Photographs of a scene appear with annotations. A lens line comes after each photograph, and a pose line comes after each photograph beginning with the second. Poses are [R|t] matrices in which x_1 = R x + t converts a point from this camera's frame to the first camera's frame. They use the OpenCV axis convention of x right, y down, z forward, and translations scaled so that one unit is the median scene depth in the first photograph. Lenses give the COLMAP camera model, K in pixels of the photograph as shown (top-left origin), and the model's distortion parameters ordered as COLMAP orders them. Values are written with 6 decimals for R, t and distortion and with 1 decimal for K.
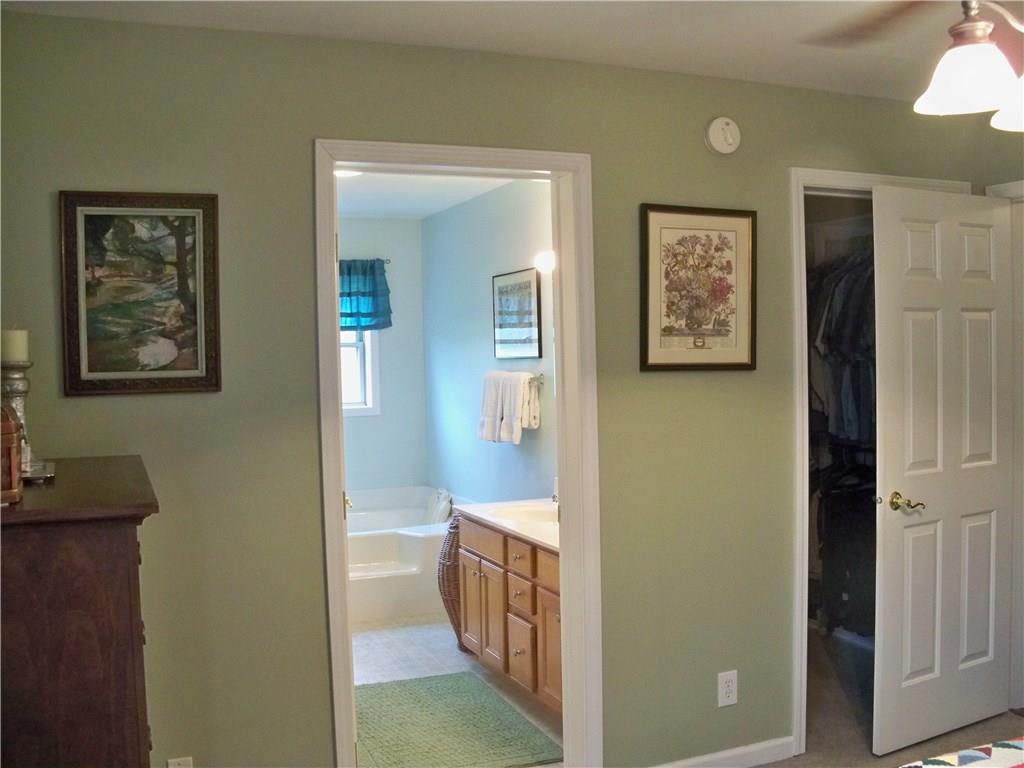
lens RADIAL K [[1047.9, 0, 513.3], [0, 1047.9, 389.8], [0, 0, 1]] dist [-0.231177, 0.287059]
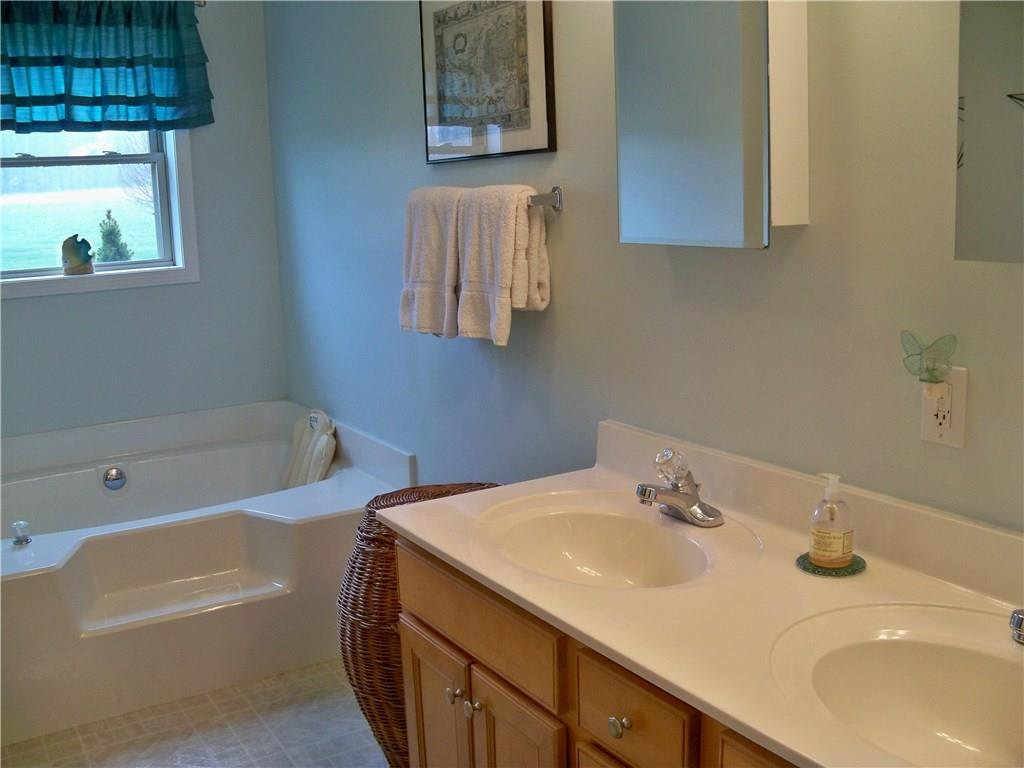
lens RADIAL K [[1047.9, 0, 513.3], [0, 1047.9, 389.8], [0, 0, 1]] dist [-0.231177, 0.287059]
pose [[0.987967, -0.042374, 0.148745, -0.055744], [0.020112, 0.988769, 0.148093, 0.003910], [-0.153350, -0.143319, 0.977724, 0.522950]]
